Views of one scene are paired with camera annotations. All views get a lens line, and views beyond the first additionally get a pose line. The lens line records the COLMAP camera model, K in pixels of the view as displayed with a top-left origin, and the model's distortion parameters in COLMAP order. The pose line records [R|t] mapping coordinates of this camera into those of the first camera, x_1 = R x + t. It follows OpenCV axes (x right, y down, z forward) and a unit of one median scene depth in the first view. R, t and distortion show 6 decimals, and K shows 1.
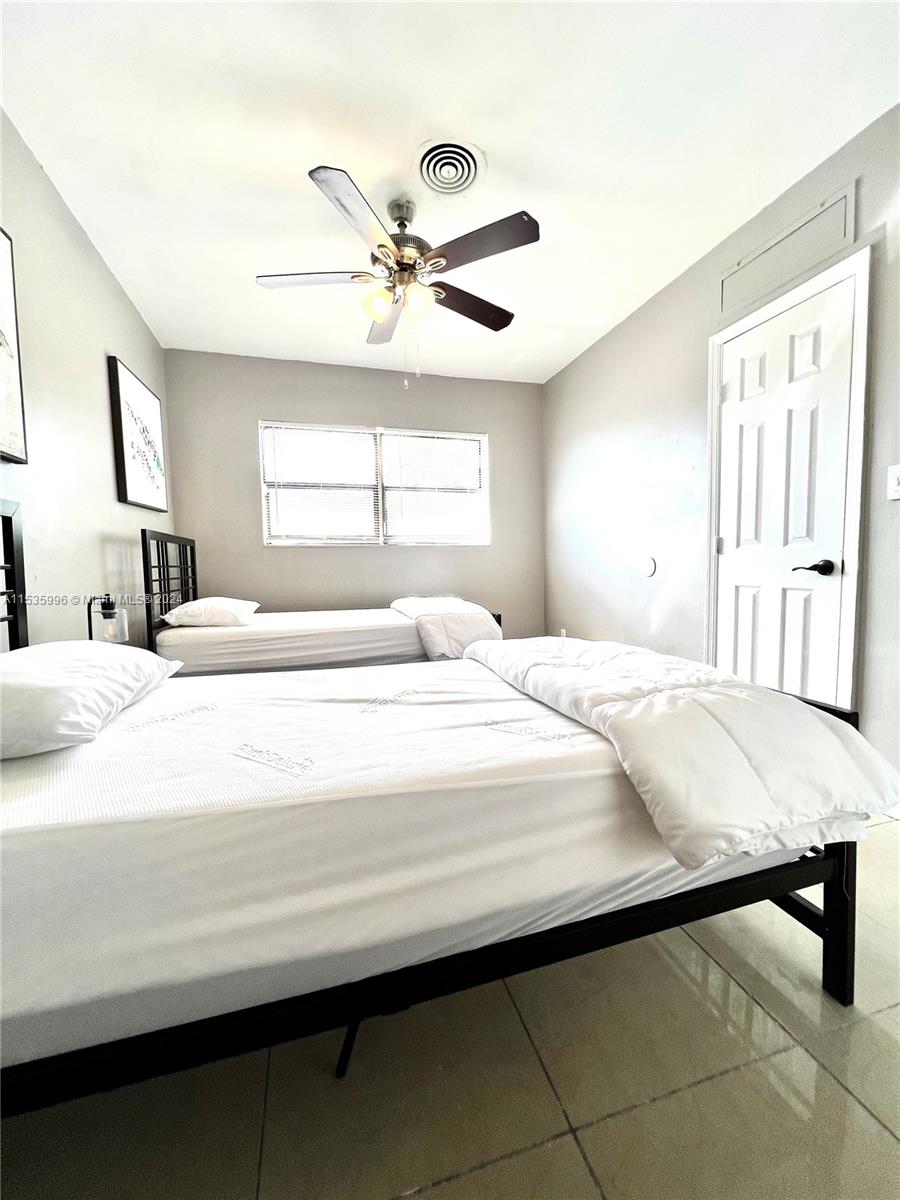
lens RADIAL K [[482.2, 0, 450.7], [0, 482.2, 594.7], [0, 0, 1]] dist [-0.000817, 0.001164]
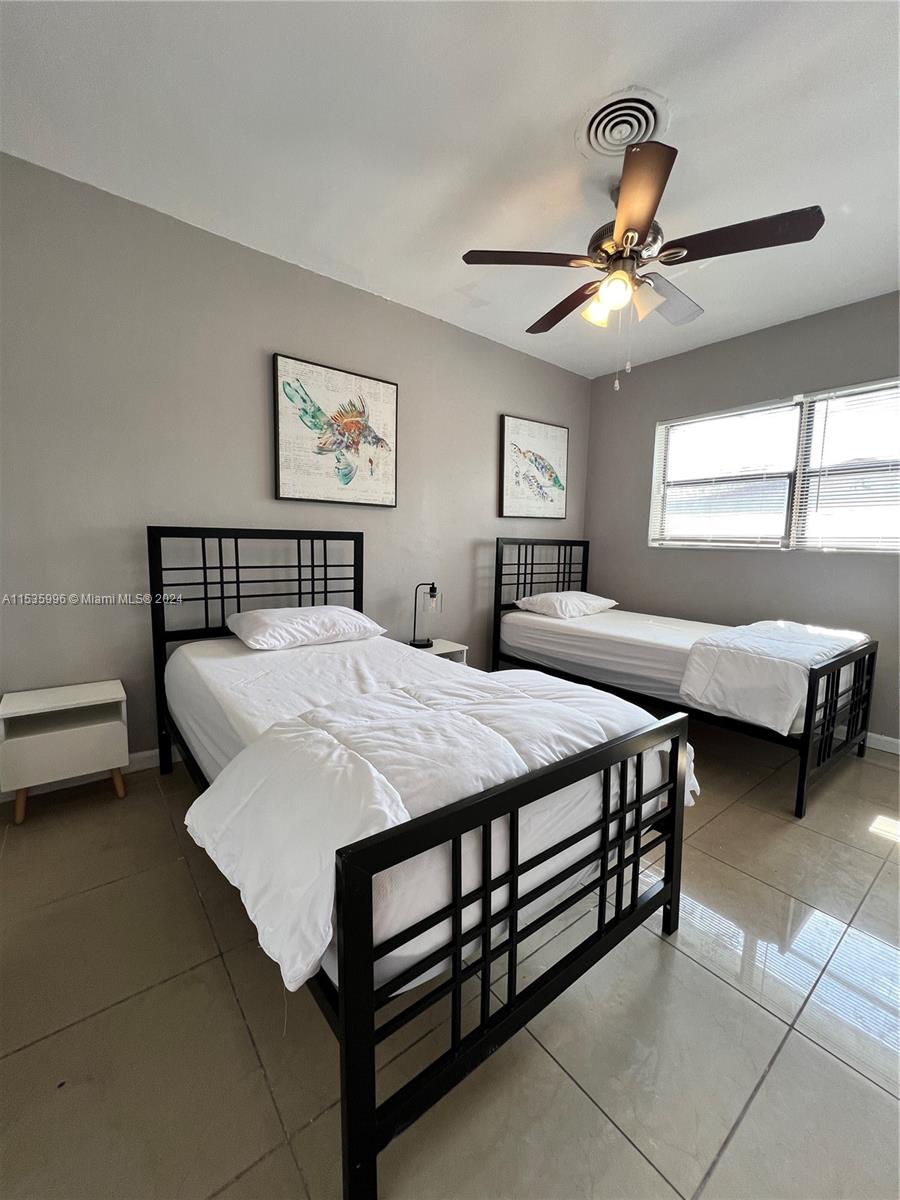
lens RADIAL K [[482.2, 0, 452.1], [0, 482.2, 598.5], [0, 0, 1]] dist [-0.000817, 0.001164]
pose [[0.374475, 0.133908, -0.917517, 0.526150], [-0.089451, 0.990119, 0.107995, -0.084598], [0.922912, 0.041631, 0.382753, 0.292328]]
